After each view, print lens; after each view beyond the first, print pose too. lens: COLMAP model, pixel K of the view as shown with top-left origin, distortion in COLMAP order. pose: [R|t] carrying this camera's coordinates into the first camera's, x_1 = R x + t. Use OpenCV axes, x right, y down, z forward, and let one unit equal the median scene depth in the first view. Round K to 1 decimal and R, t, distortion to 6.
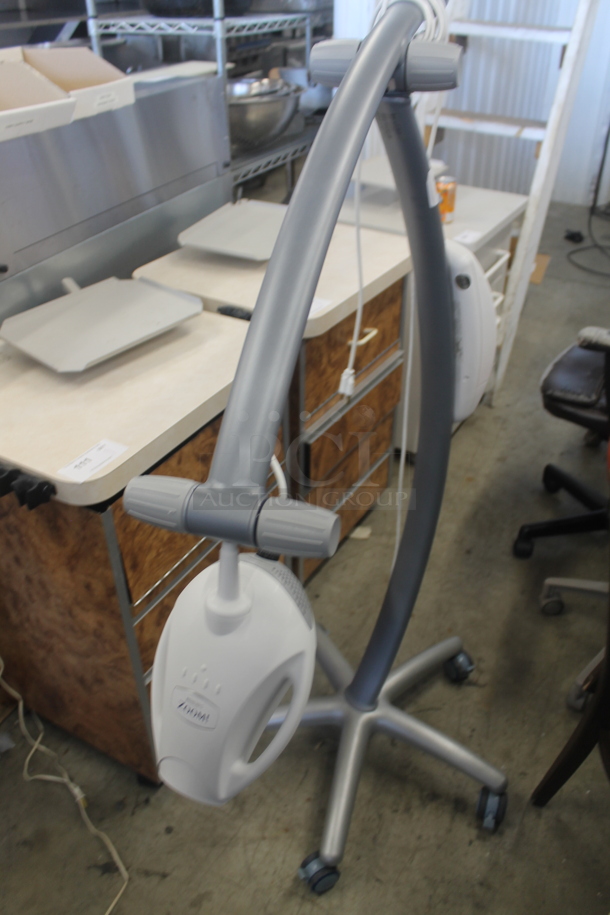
lens RADIAL K [[779.7, 0, 304.8], [0, 779.7, 459.5], [0, 0, 1]] dist [-0.164114, 0.141823]
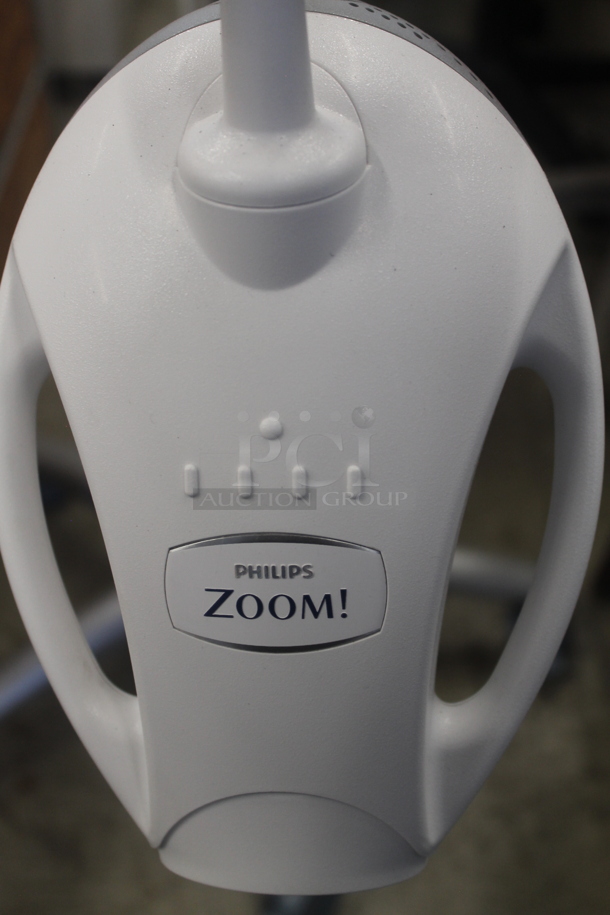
lens RADIAL K [[1303.9, 0, 306.8], [0, 1303.9, 454.7], [0, 0, 1]] dist [-0.016771, 0.000000]
pose [[0.876494, -0.362641, 0.316622, -0.123775], [0.289340, 0.922475, 0.255581, 0.079674], [-0.384760, -0.132404, 0.913471, 0.278244]]
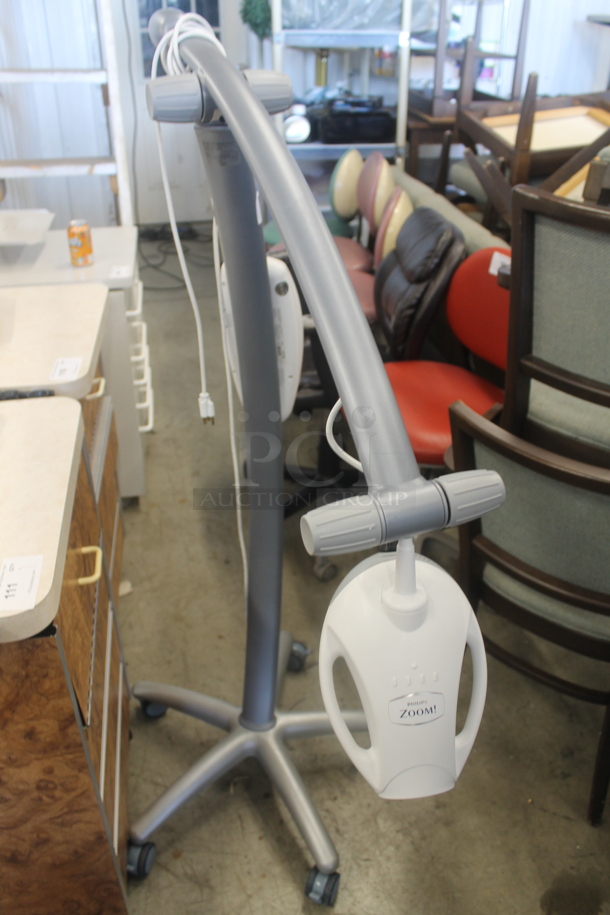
lens RADIAL K [[779.7, 0, 310.3], [0, 779.7, 460.6], [0, 0, 1]] dist [-0.164114, 0.141823]
pose [[0.768307, -0.333473, 0.546352, -0.331742], [0.359613, 0.931003, 0.062544, -0.045888], [-0.529512, 0.148422, 0.835217, 0.083222]]
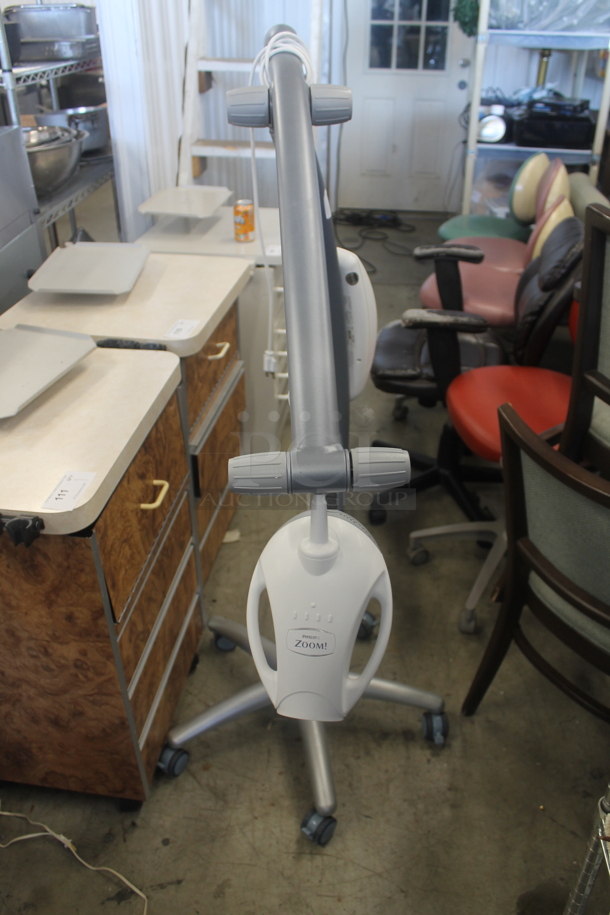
lens RADIAL K [[779.7, 0, 308.7], [0, 779.7, 460.7], [0, 0, 1]] dist [-0.164114, 0.141823]
pose [[0.926811, -0.201023, 0.317193, -0.223511], [0.212023, 0.977265, -0.000164, 0.023420], [-0.309949, 0.067404, 0.948361, -0.073885]]
